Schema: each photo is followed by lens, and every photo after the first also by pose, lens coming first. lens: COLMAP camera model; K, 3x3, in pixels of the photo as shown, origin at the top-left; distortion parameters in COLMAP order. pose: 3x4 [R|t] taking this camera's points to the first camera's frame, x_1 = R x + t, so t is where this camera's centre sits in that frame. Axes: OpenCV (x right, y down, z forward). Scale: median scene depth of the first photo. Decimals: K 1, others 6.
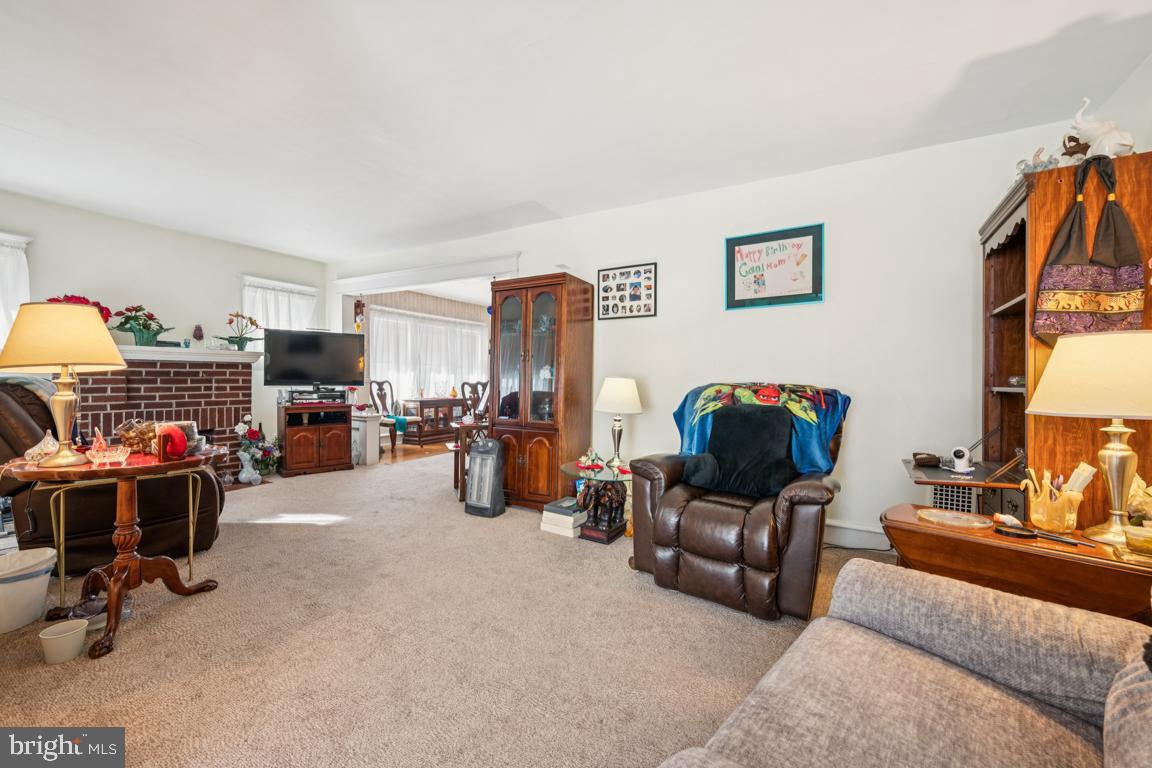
lens RADIAL K [[465.2, 0, 575.1], [0, 465.2, 383.3], [0, 0, 1]] dist [0.023495, 0.000421]
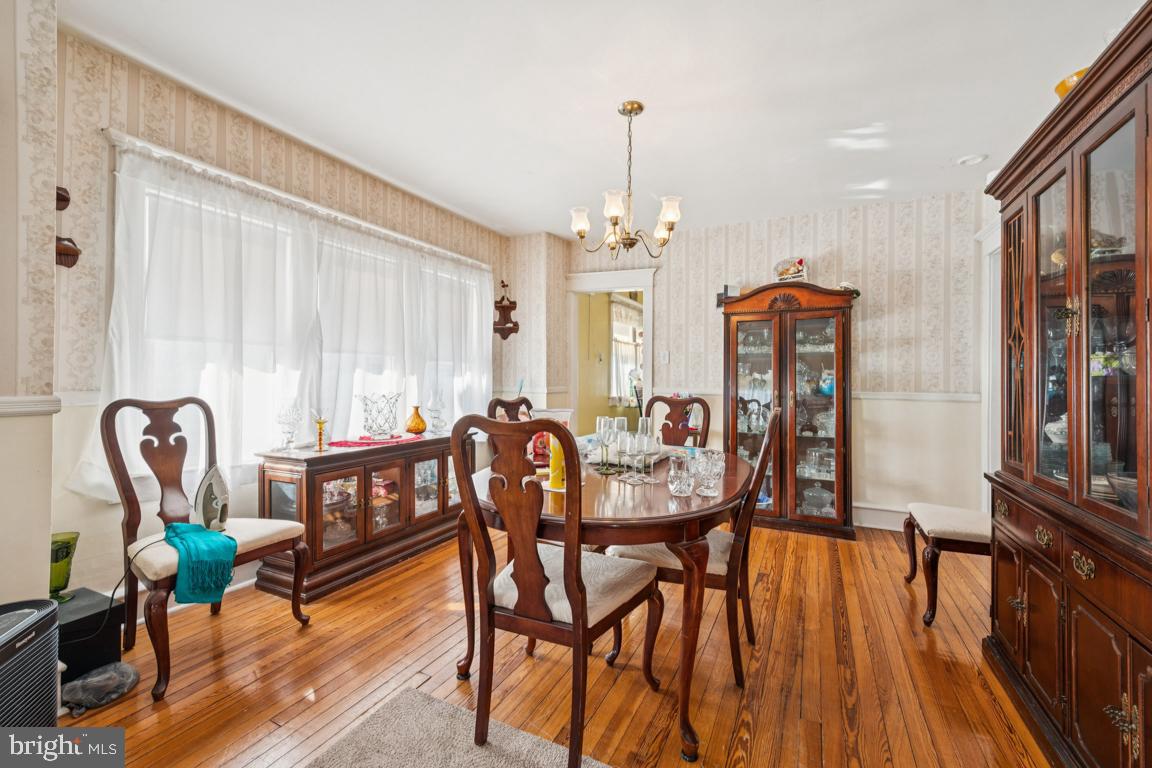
lens RADIAL K [[465.2, 0, 571.2], [0, 465.2, 374.6], [0, 0, 1]] dist [0.023495, 0.000421]
pose [[0.997919, -0.004222, 0.064343, -0.167346], [0.005397, 0.999822, -0.018098, -0.013222], [-0.064255, 0.018407, 0.997764, 0.642017]]
